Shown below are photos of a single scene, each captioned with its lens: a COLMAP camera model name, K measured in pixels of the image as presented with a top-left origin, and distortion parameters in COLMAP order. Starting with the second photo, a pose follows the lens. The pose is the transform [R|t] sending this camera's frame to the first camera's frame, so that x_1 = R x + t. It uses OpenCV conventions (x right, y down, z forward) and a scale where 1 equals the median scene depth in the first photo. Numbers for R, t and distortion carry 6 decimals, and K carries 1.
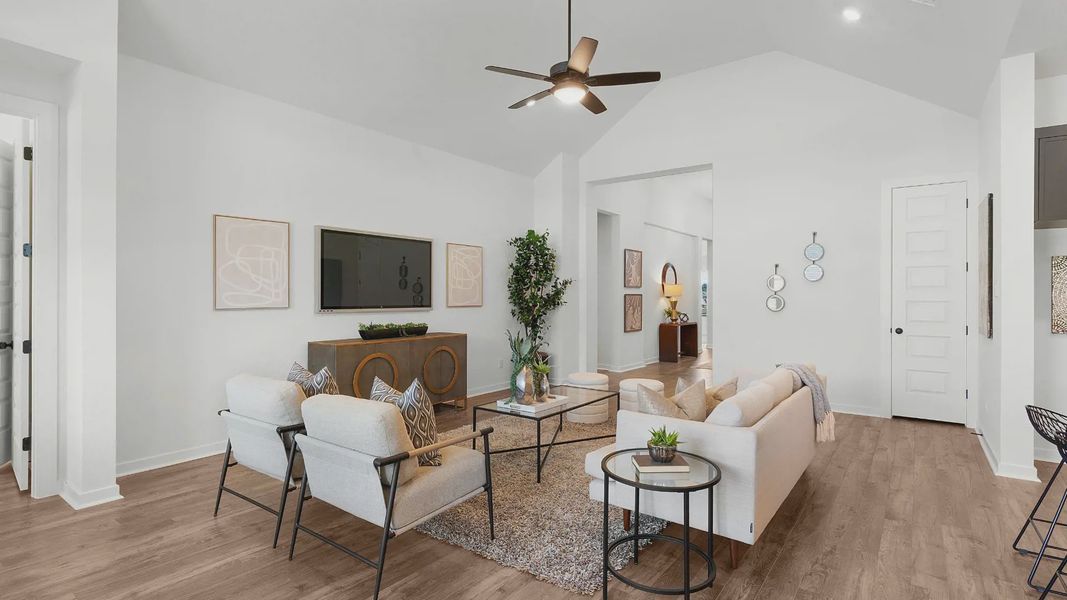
lens RADIAL K [[517.3, 0, 528.5], [0, 517.3, 295.7], [0, 0, 1]] dist [0.000279, 0.000707]
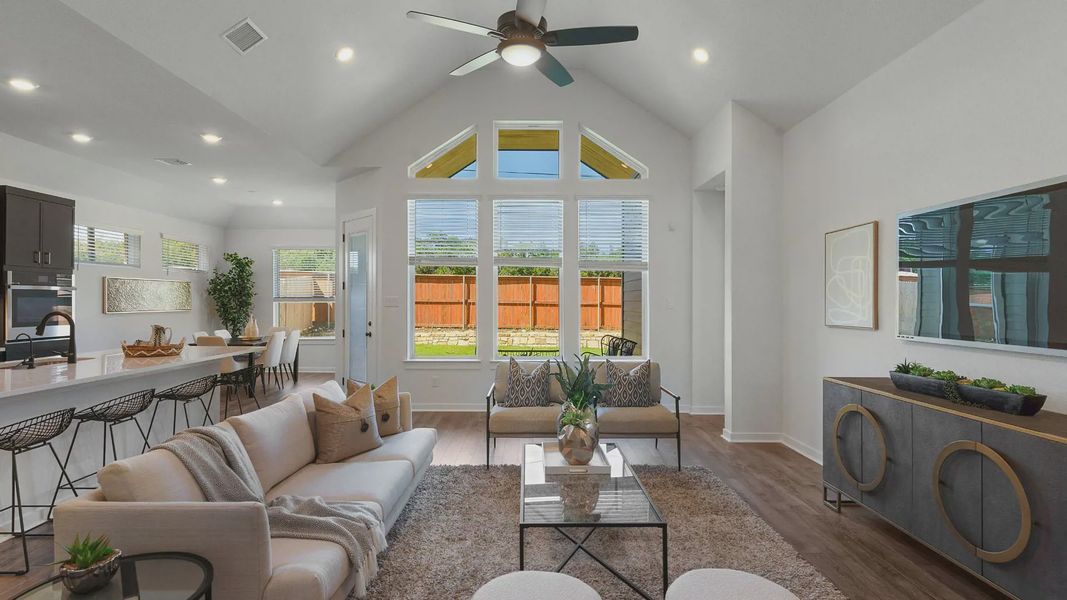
lens RADIAL K [[517.3, 0, 528.5], [0, 517.3, 295.7], [0, 0, 1]] dist [0.000279, 0.000707]
pose [[-0.794258, -0.009563, -0.607505, 0.419695], [-0.002570, 0.999920, -0.012380, -0.015422], [0.607575, -0.008272, -0.794219, 1.250577]]
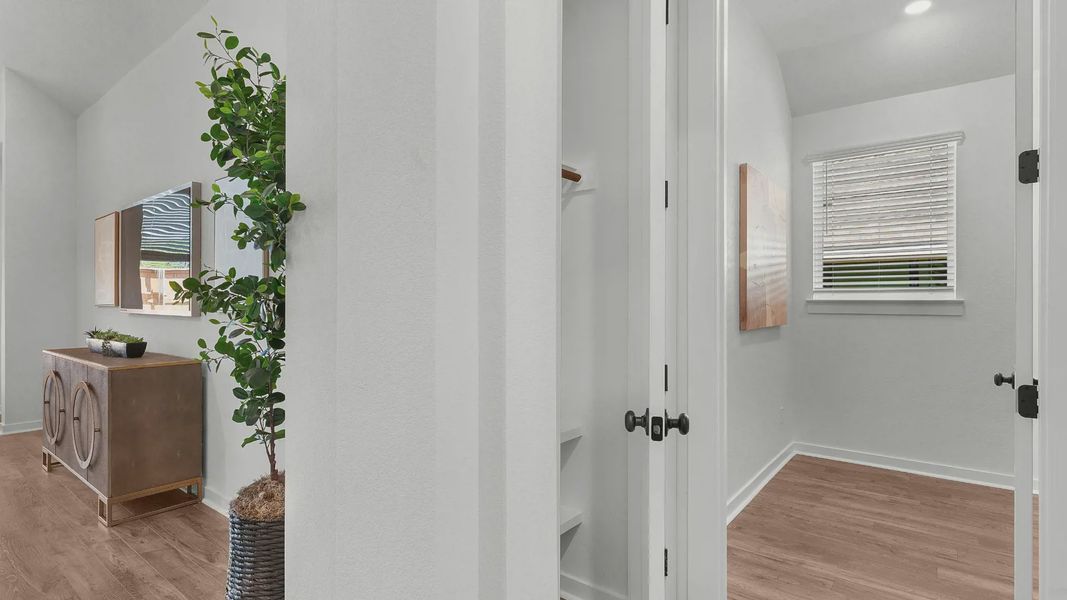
lens RADIAL K [[517.3, 0, 528.5], [0, 517.3, 295.7], [0, 0, 1]] dist [0.000279, 0.000707]
pose [[-0.027148, -0.007825, -0.999601, 0.400315], [0.011827, 0.999897, -0.008148, 0.021624], [0.999561, -0.012044, -0.027053, 1.669800]]
